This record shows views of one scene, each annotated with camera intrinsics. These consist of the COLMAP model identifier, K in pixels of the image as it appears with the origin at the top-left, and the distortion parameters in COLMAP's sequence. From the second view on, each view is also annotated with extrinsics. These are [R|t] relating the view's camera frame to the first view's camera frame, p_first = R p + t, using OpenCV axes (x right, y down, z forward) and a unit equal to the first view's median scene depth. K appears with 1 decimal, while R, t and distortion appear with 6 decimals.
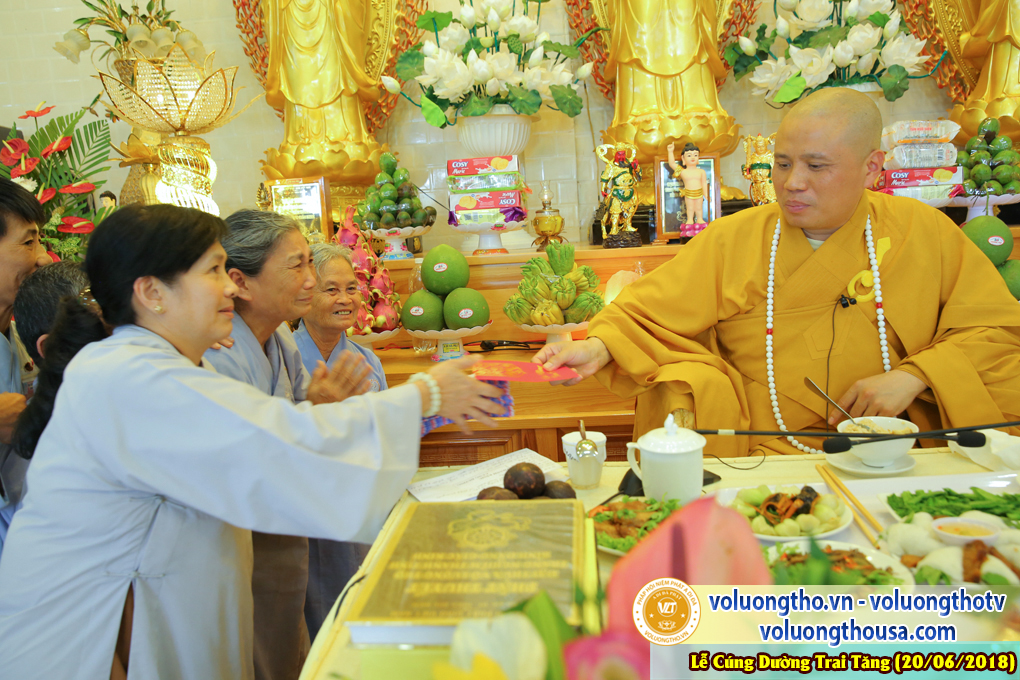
lens RADIAL K [[795.7, 0, 505.5], [0, 795.7, 339.3], [0, 0, 1]] dist [-0.049983, 0.065011]
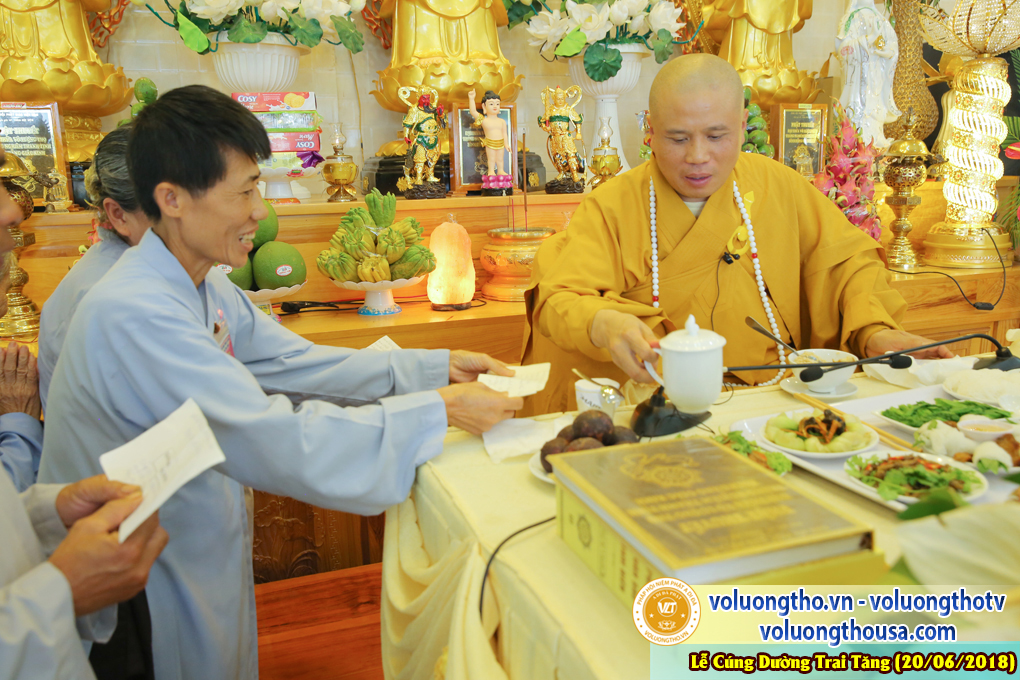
lens RADIAL K [[852.3, 0, 516.5], [0, 852.3, 345.0], [0, 0, 1]] dist [-0.047211, 0.081360]
pose [[0.912832, -0.051484, 0.405077, -0.166324], [0.031801, 0.997970, 0.055176, 0.005024], [-0.407095, -0.037484, 0.912616, 0.028607]]
